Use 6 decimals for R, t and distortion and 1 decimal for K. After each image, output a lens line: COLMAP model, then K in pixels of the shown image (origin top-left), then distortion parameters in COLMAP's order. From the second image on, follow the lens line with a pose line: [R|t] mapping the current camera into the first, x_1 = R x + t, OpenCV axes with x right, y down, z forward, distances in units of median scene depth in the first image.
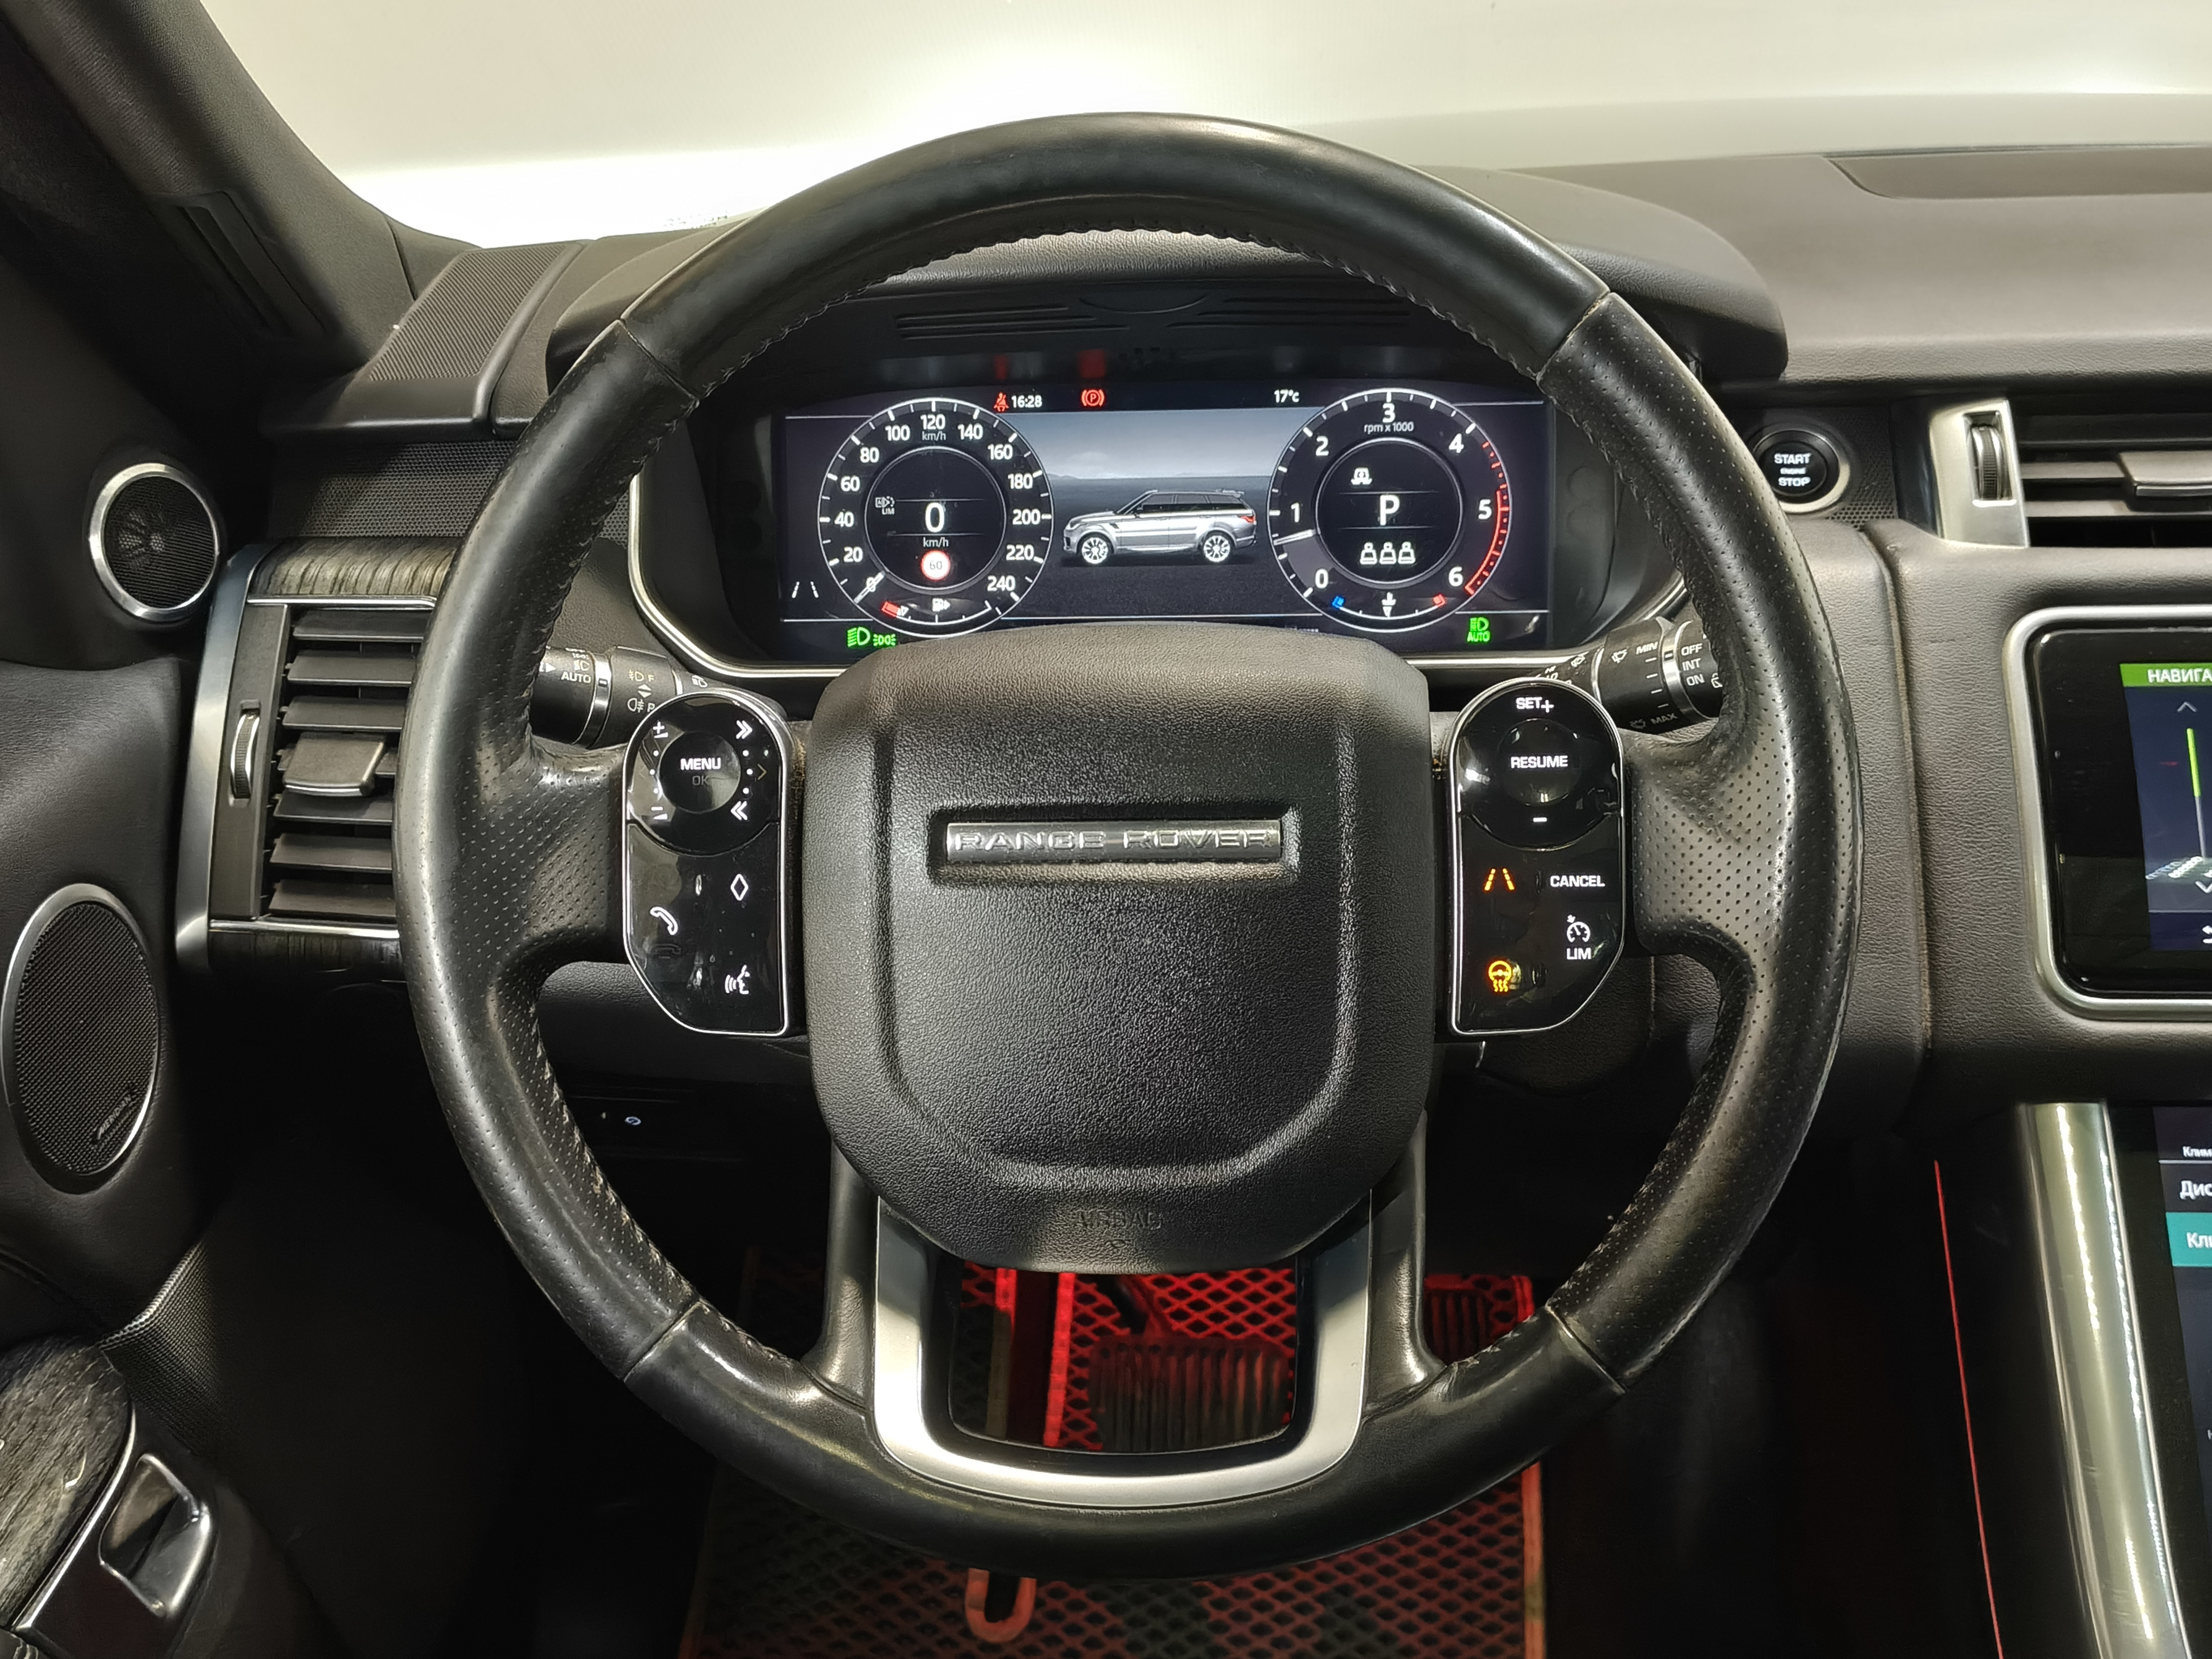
lens RADIAL K [[2362.3, 0, 1106.0], [0, 2362.3, 829.5], [0, 0, 1]] dist [0.006510, 0.017484]
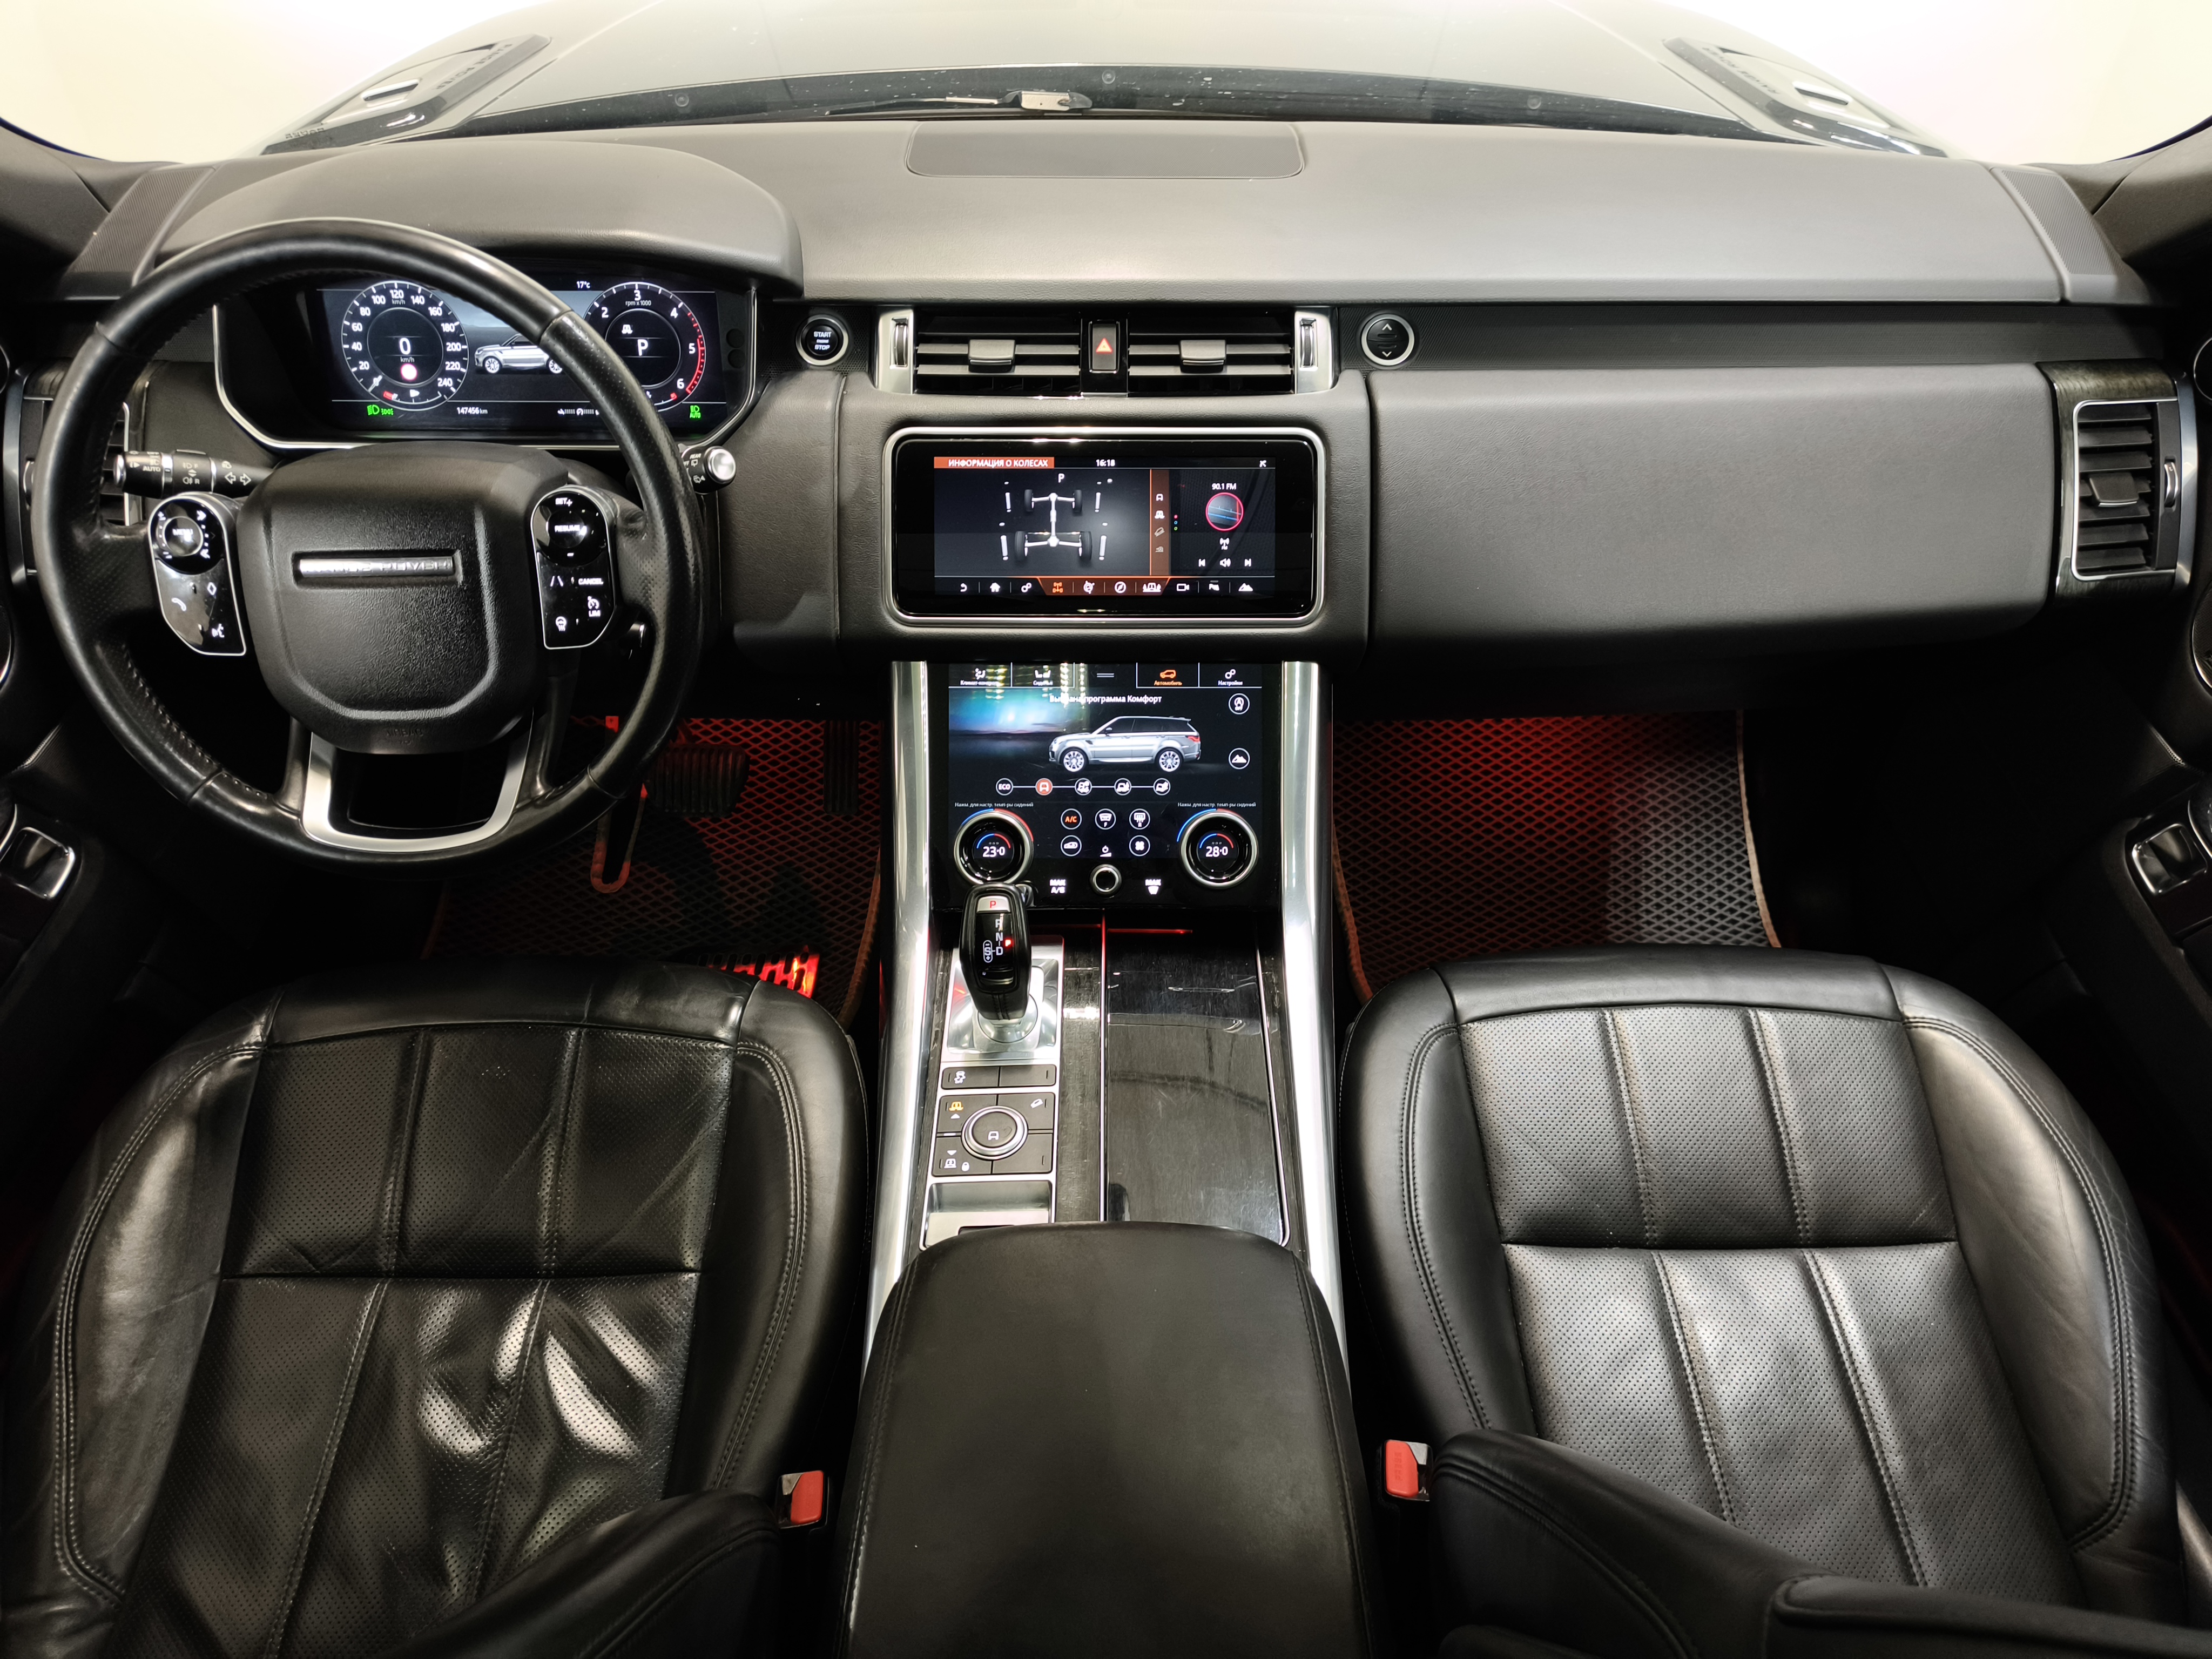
lens RADIAL K [[1466.4, 0, 1106.0], [0, 1466.4, 829.5], [0, 0, 1]] dist [0.026164, -0.056073]
pose [[0.993817, -0.020057, 0.109201, 0.357084], [-0.012913, 0.955992, 0.293108, -0.114711], [-0.110274, -0.292706, 0.949823, -0.312830]]
